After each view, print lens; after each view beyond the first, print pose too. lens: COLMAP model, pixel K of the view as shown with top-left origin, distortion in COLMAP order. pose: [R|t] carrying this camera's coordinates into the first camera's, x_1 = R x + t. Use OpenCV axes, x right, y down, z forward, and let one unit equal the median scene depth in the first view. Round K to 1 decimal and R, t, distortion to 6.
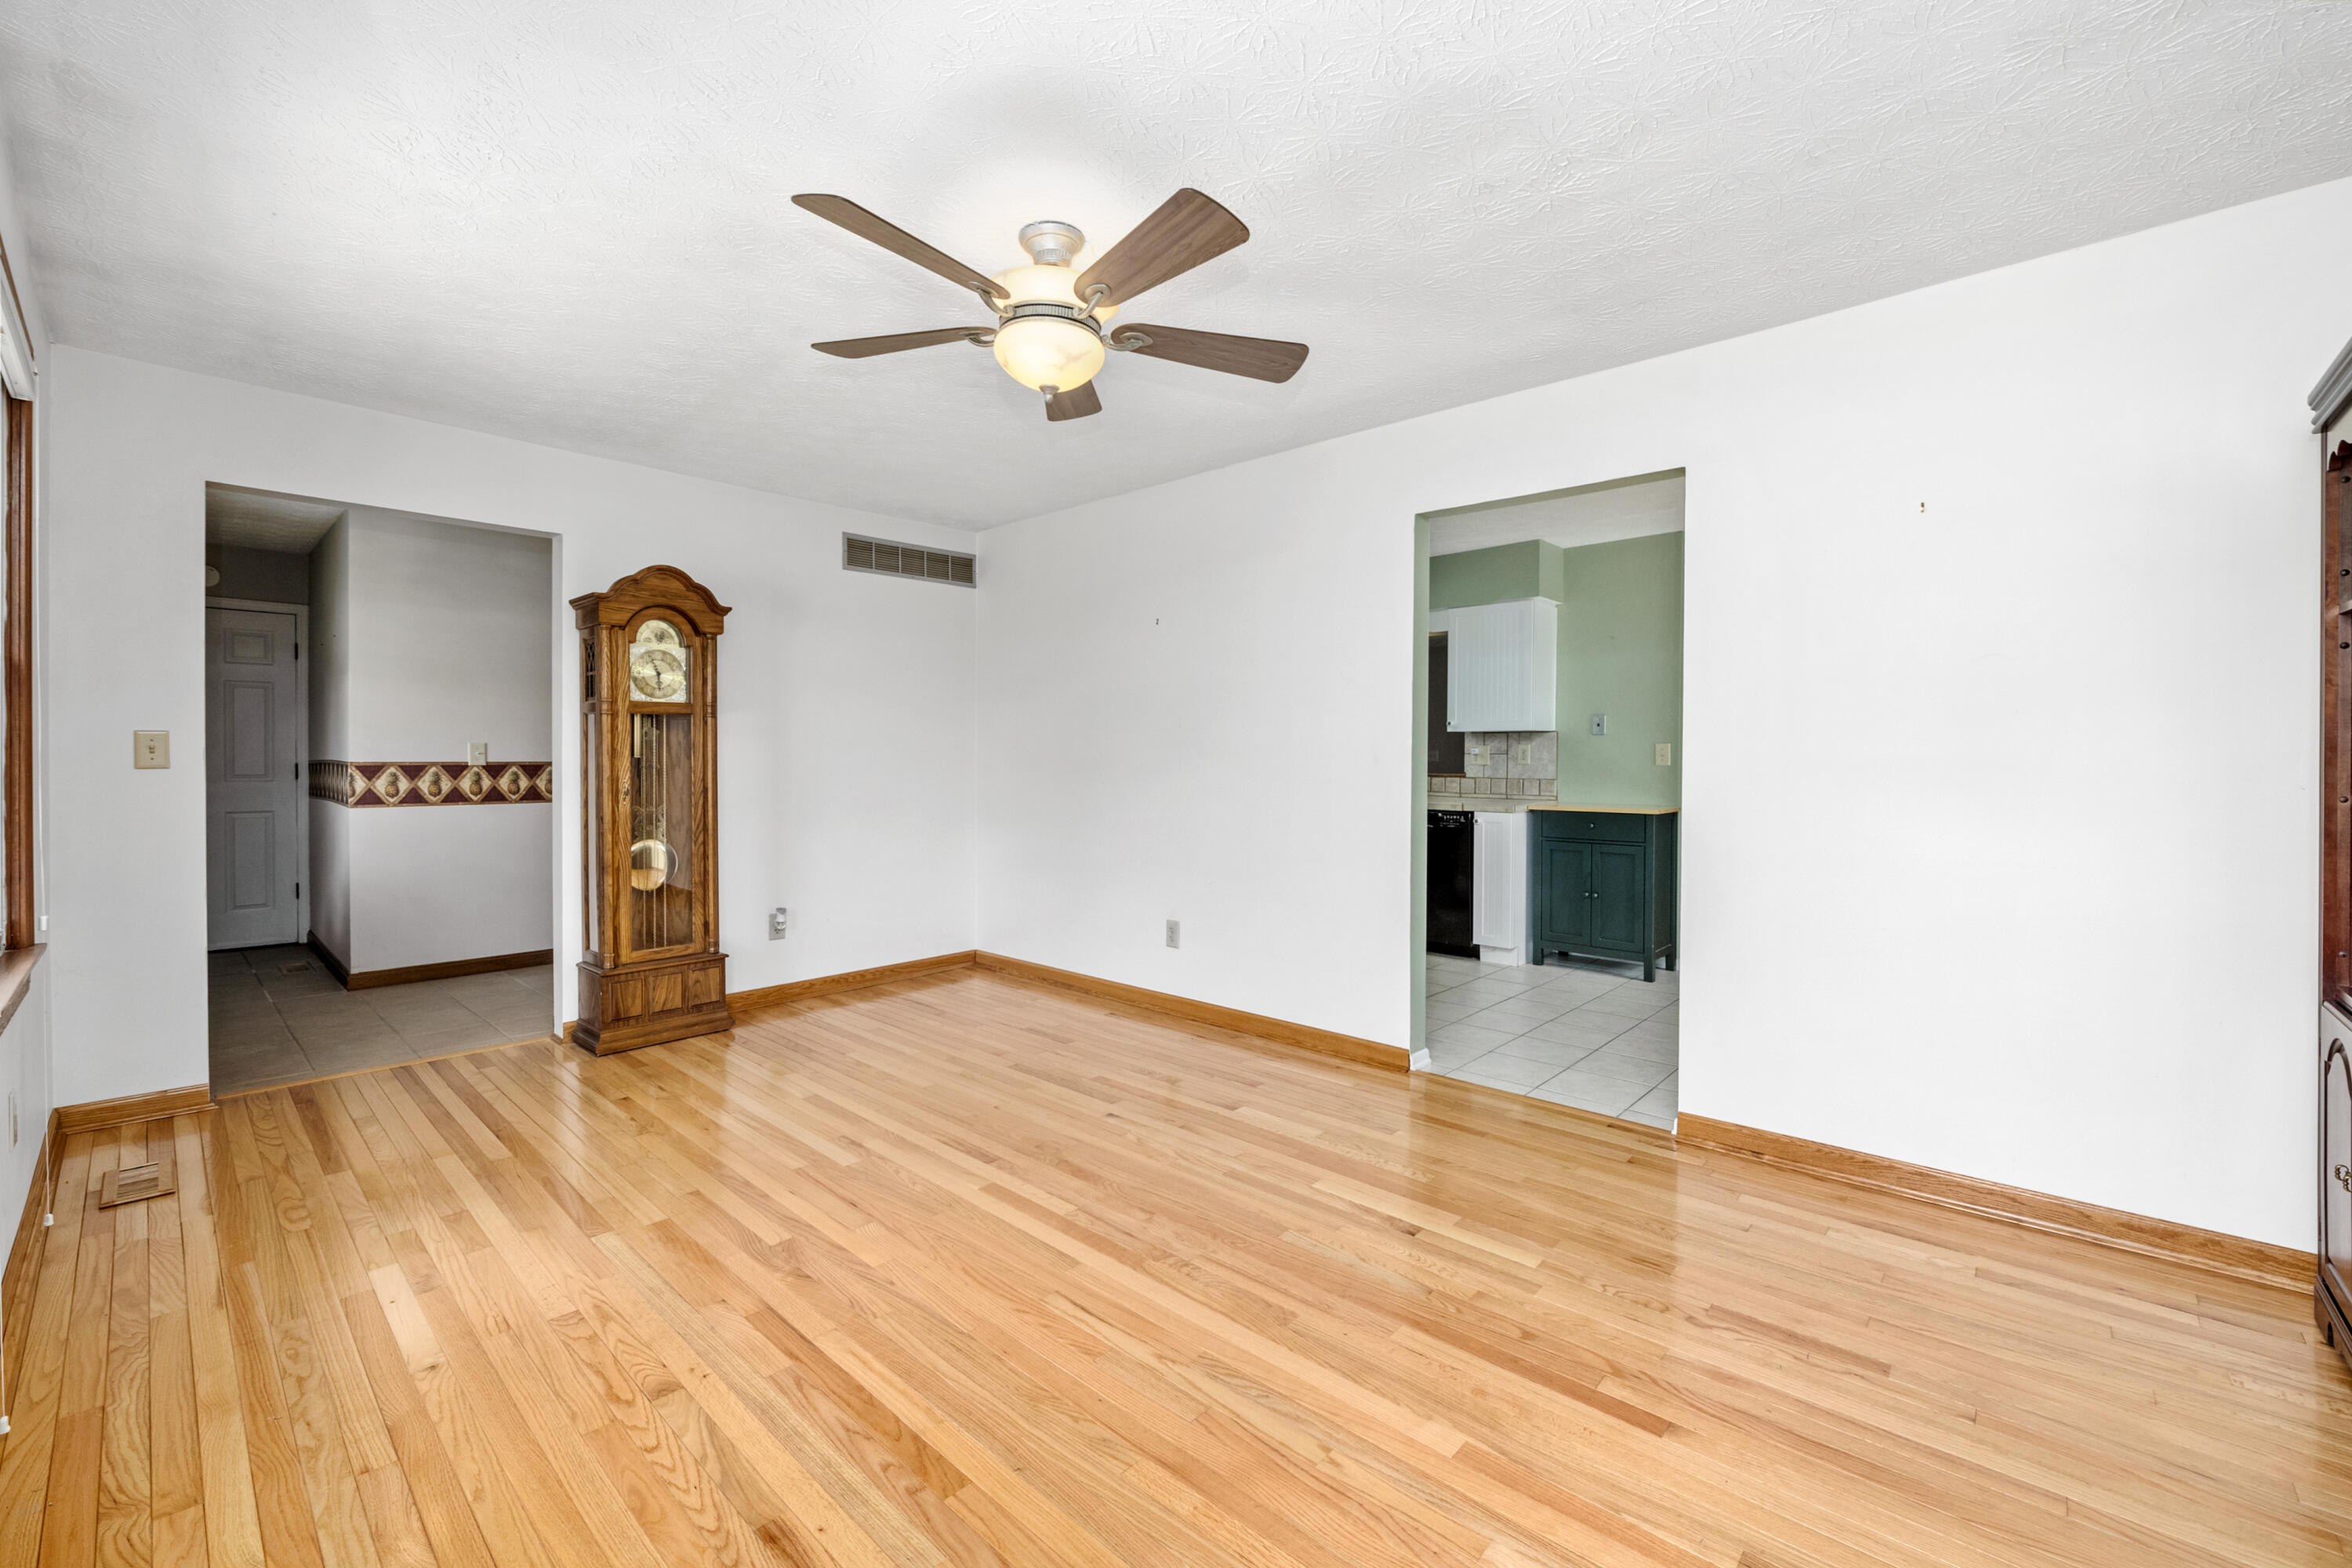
lens RADIAL K [[959.6, 0, 1172.2], [0, 959.6, 778.2], [0, 0, 1]] dist [-0.010784, 0.000063]
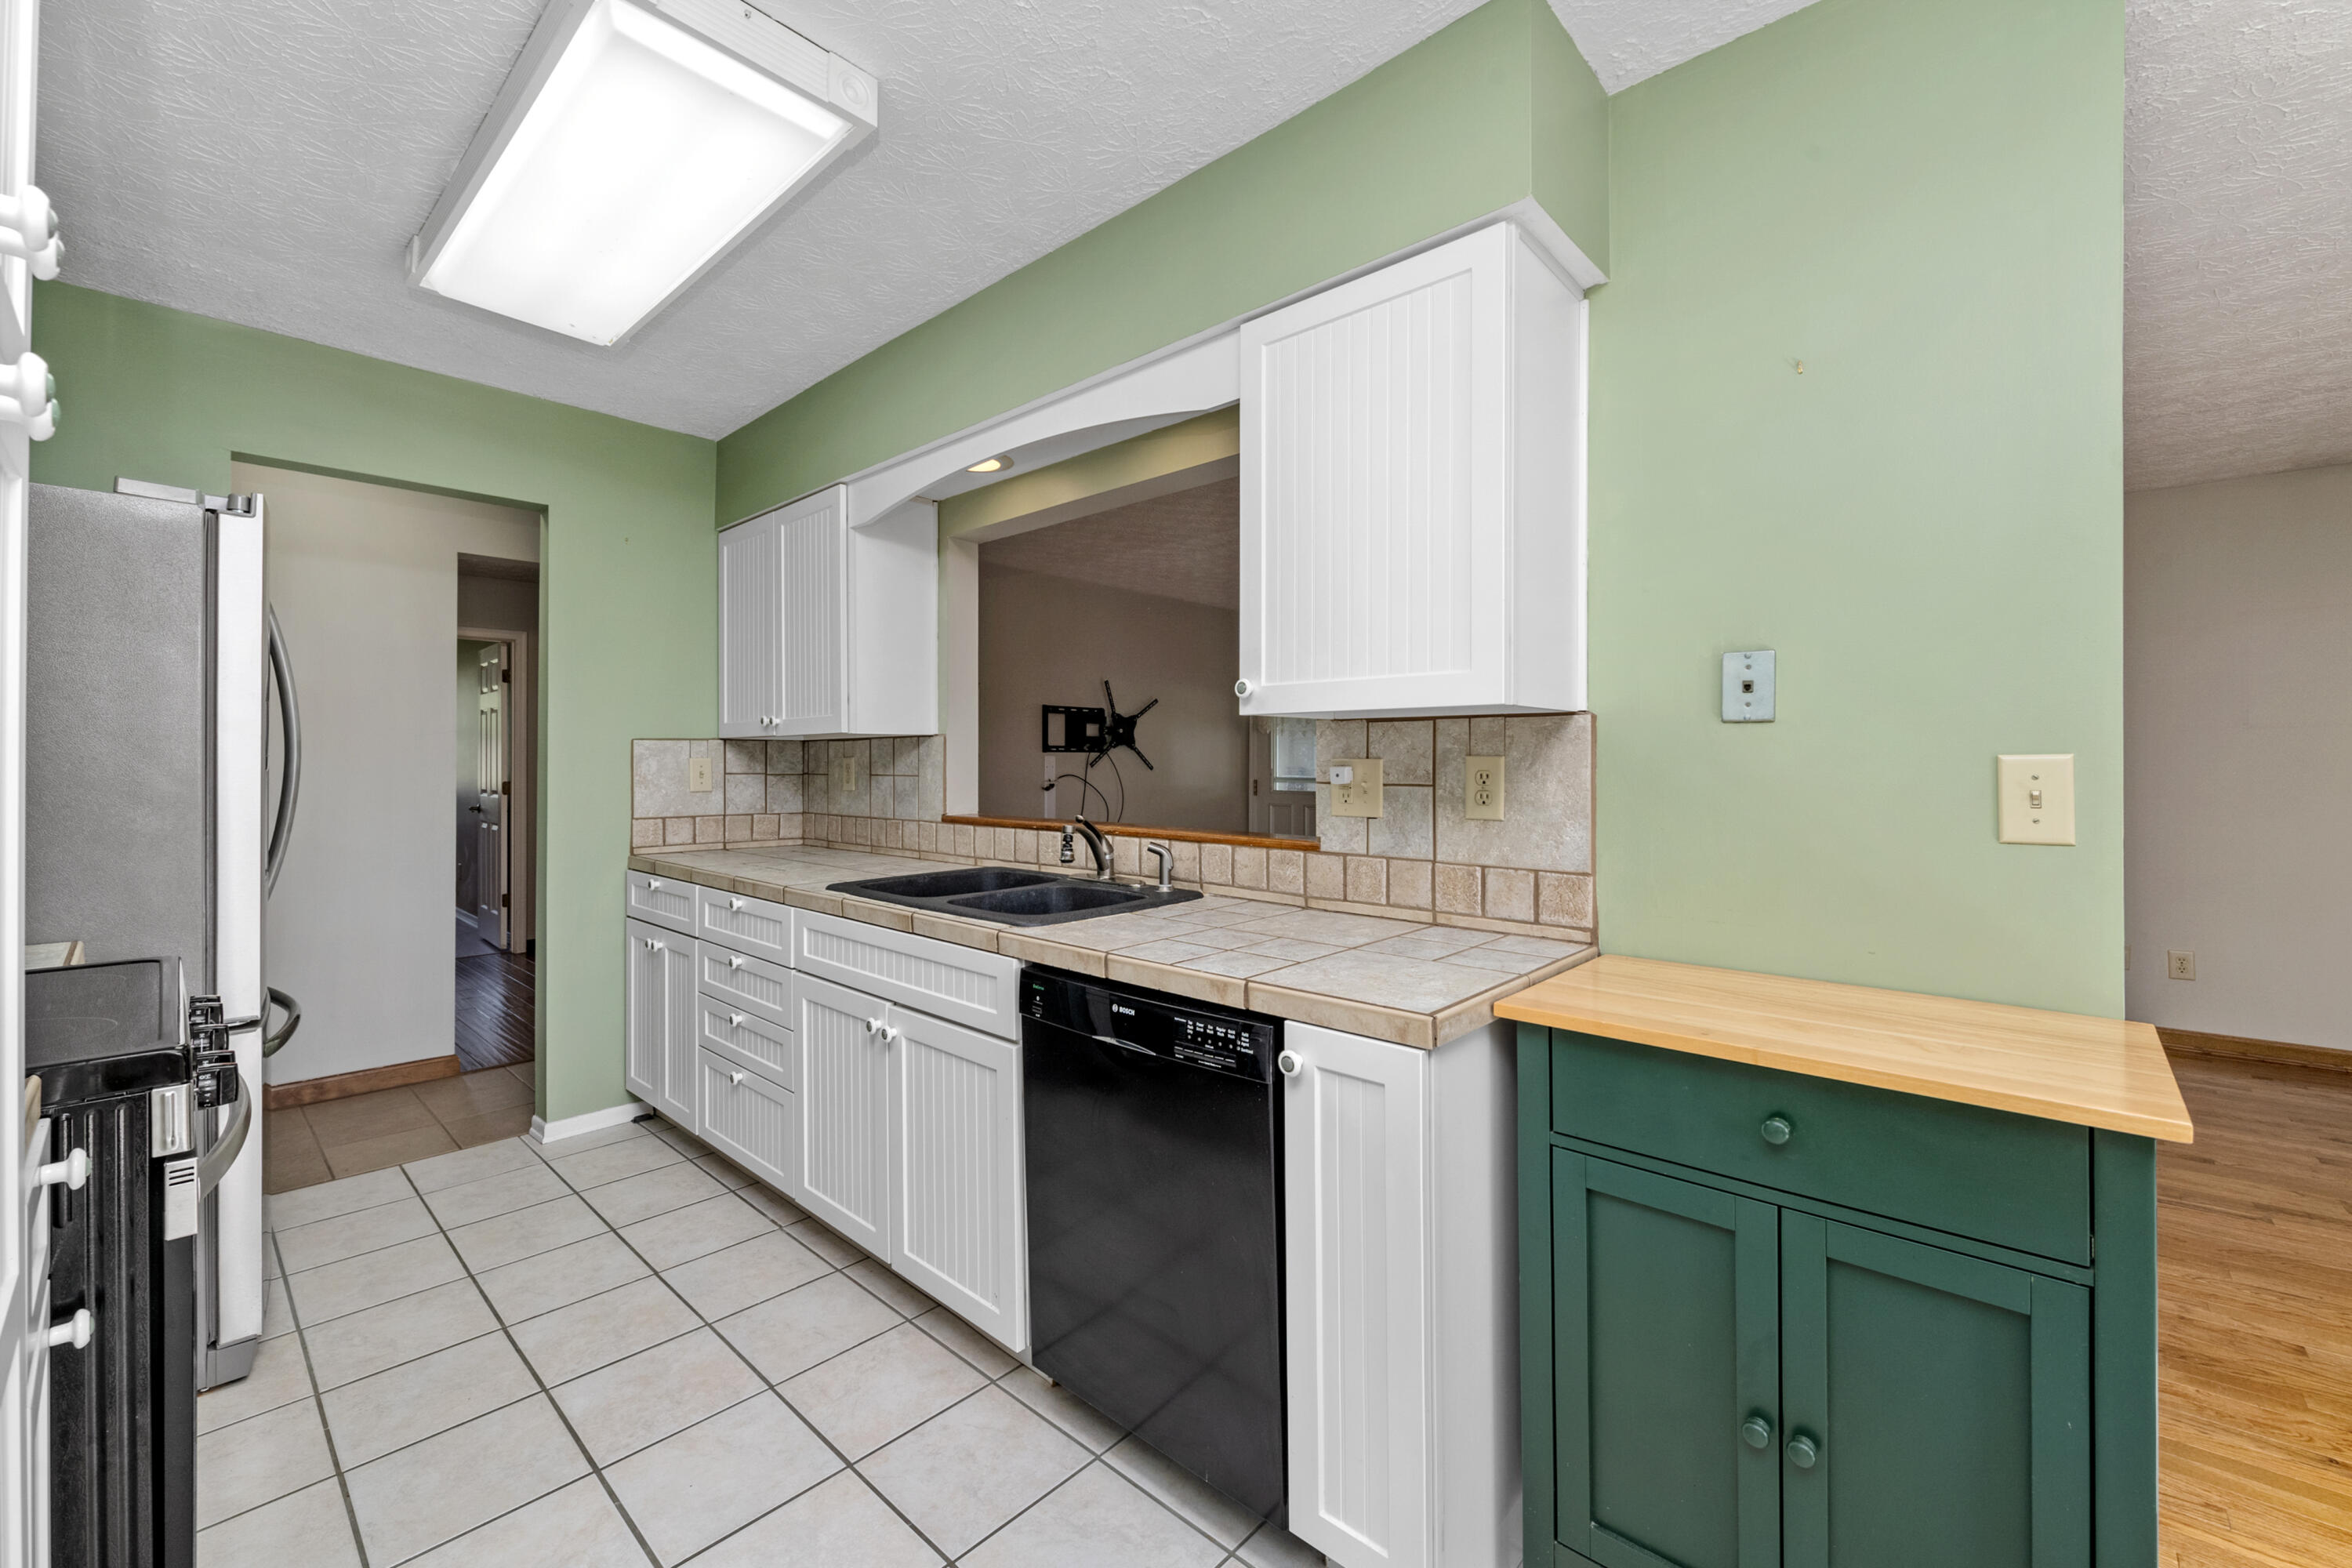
lens RADIAL K [[948.3, 0, 1189.5], [0, 948.3, 770.4], [0, 0, 1]] dist [-0.006629, -0.000374]
pose [[0.999989, -0.002141, 0.004219, 0.409602], [0.002187, 0.999937, -0.011026, -0.041438], [-0.004196, 0.011035, 0.999930, 1.053689]]
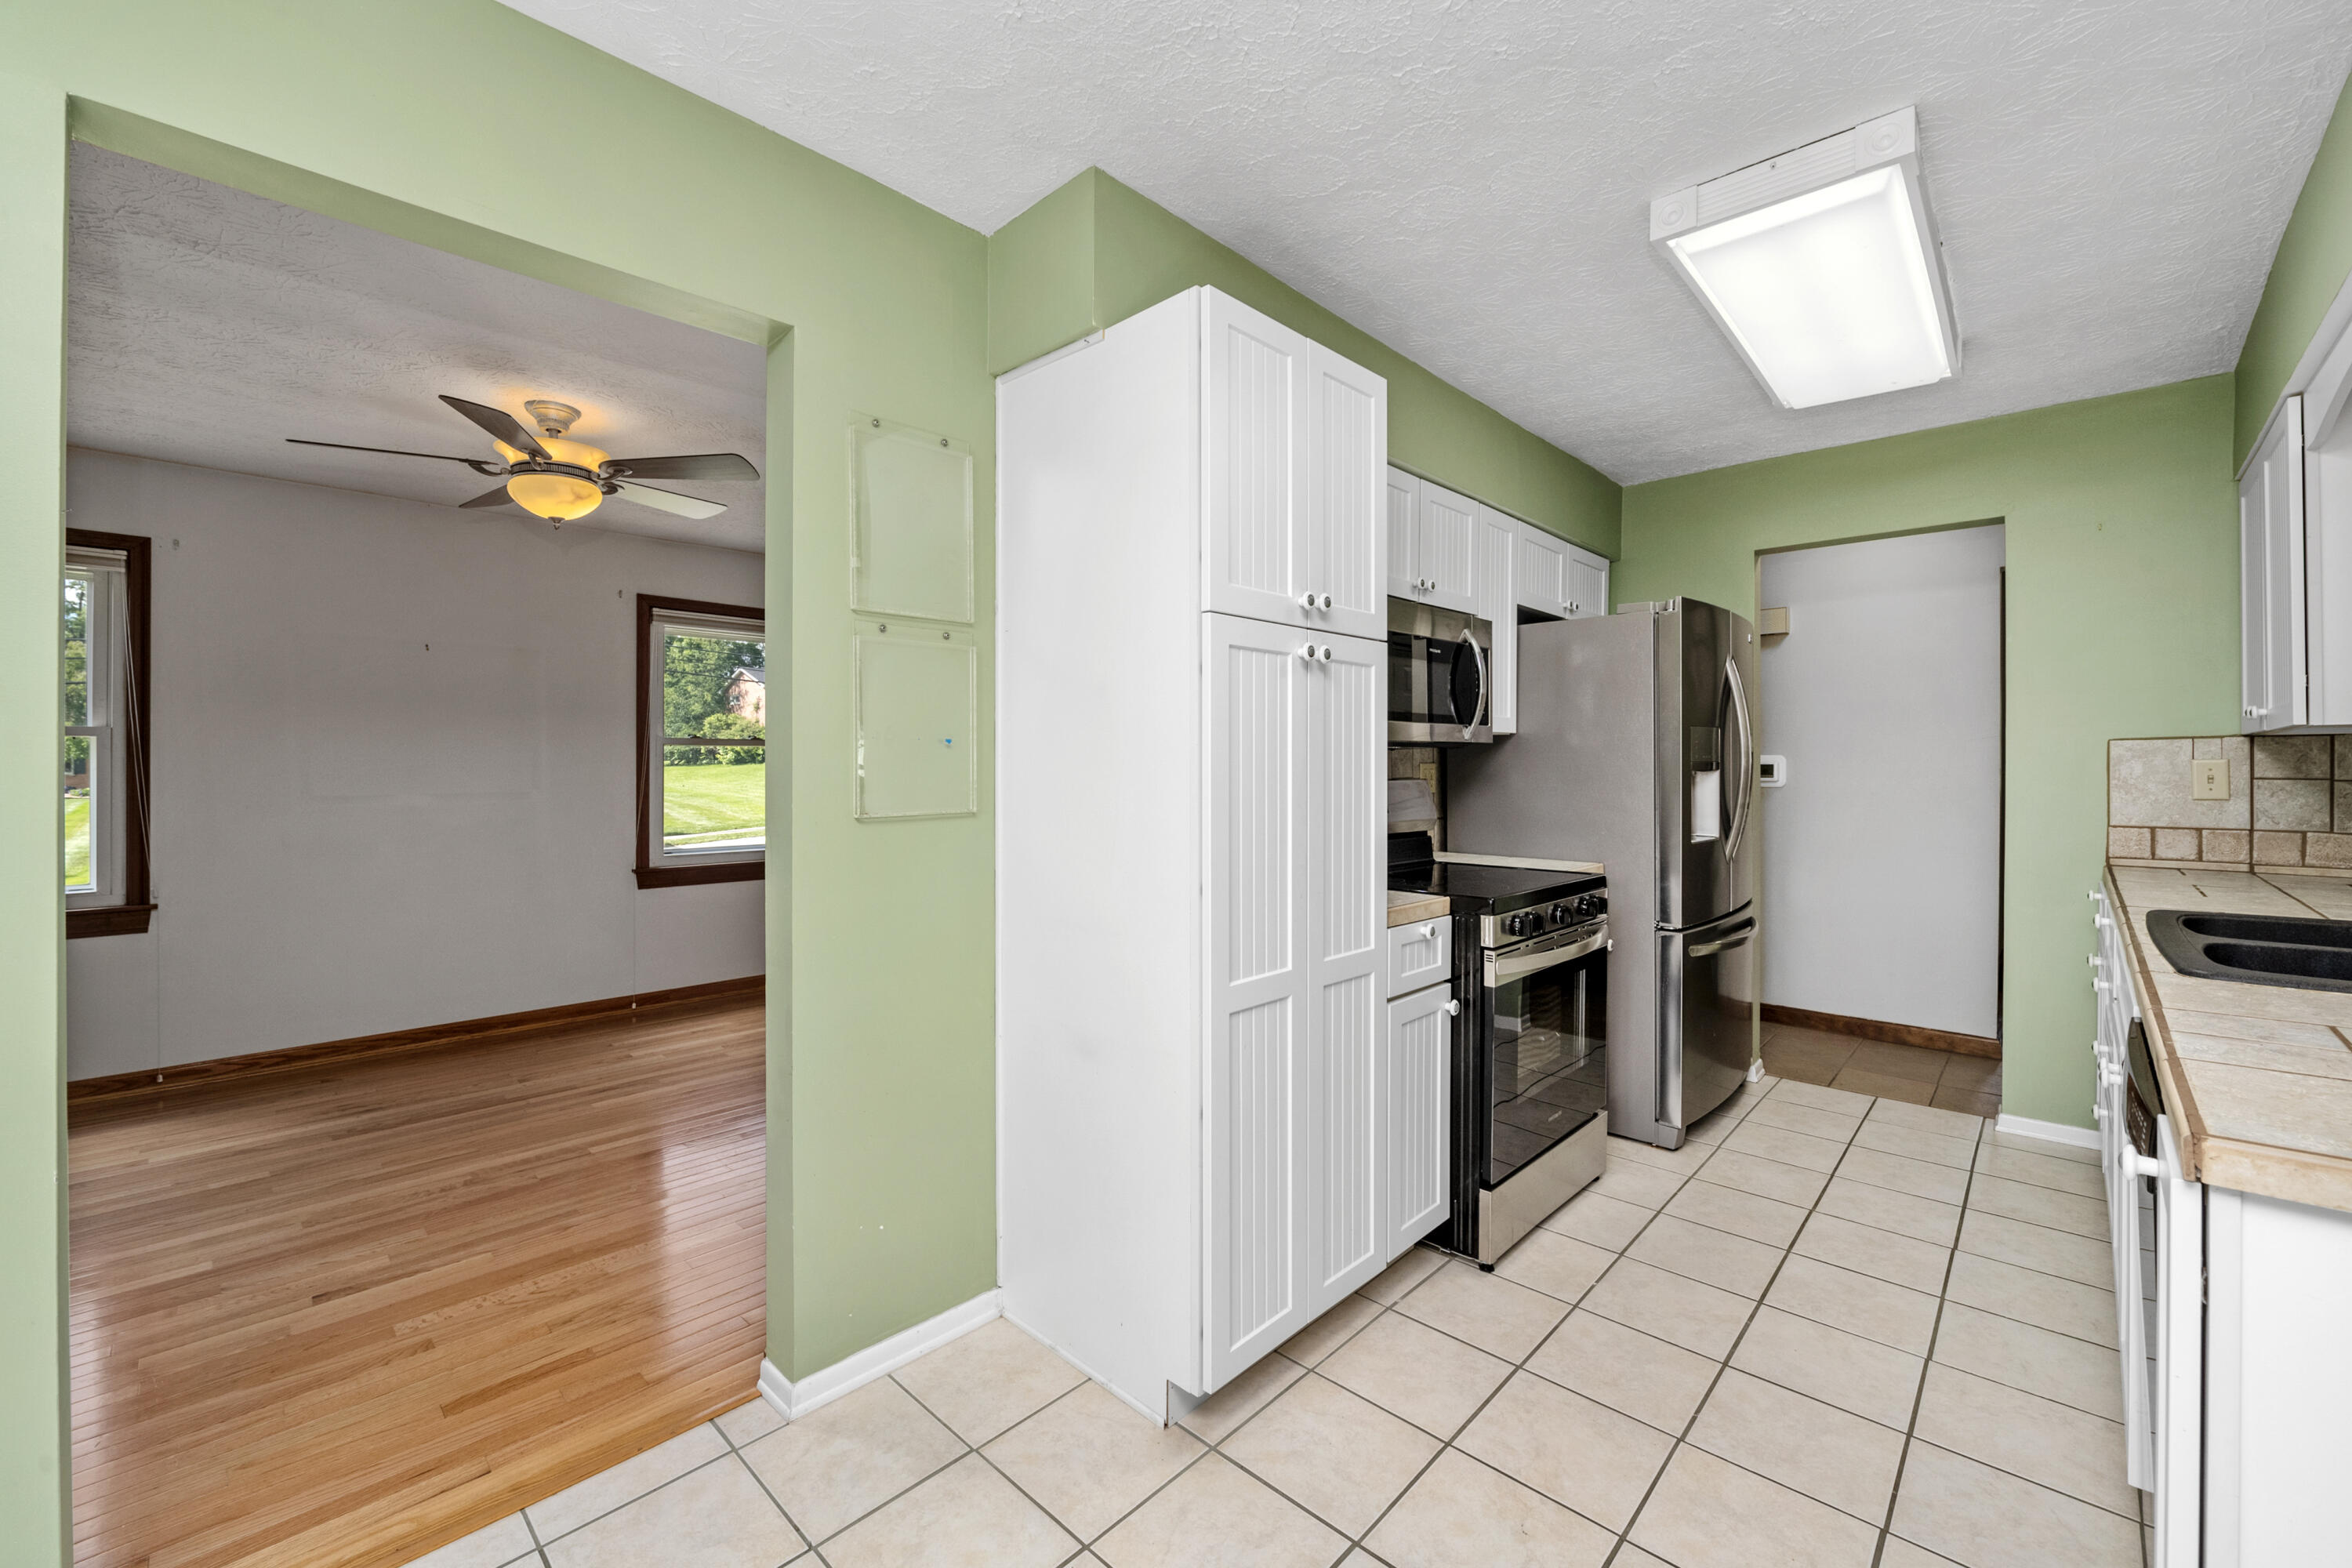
lens RADIAL K [[948.3, 0, 1164.5], [0, 948.3, 771.8], [0, 0, 1]] dist [-0.006629, -0.000374]
pose [[-0.026546, 0.001487, -0.999646, 0.715018], [-0.019130, 0.999815, 0.001995, -0.039996], [0.999465, 0.019176, -0.026513, 1.139692]]
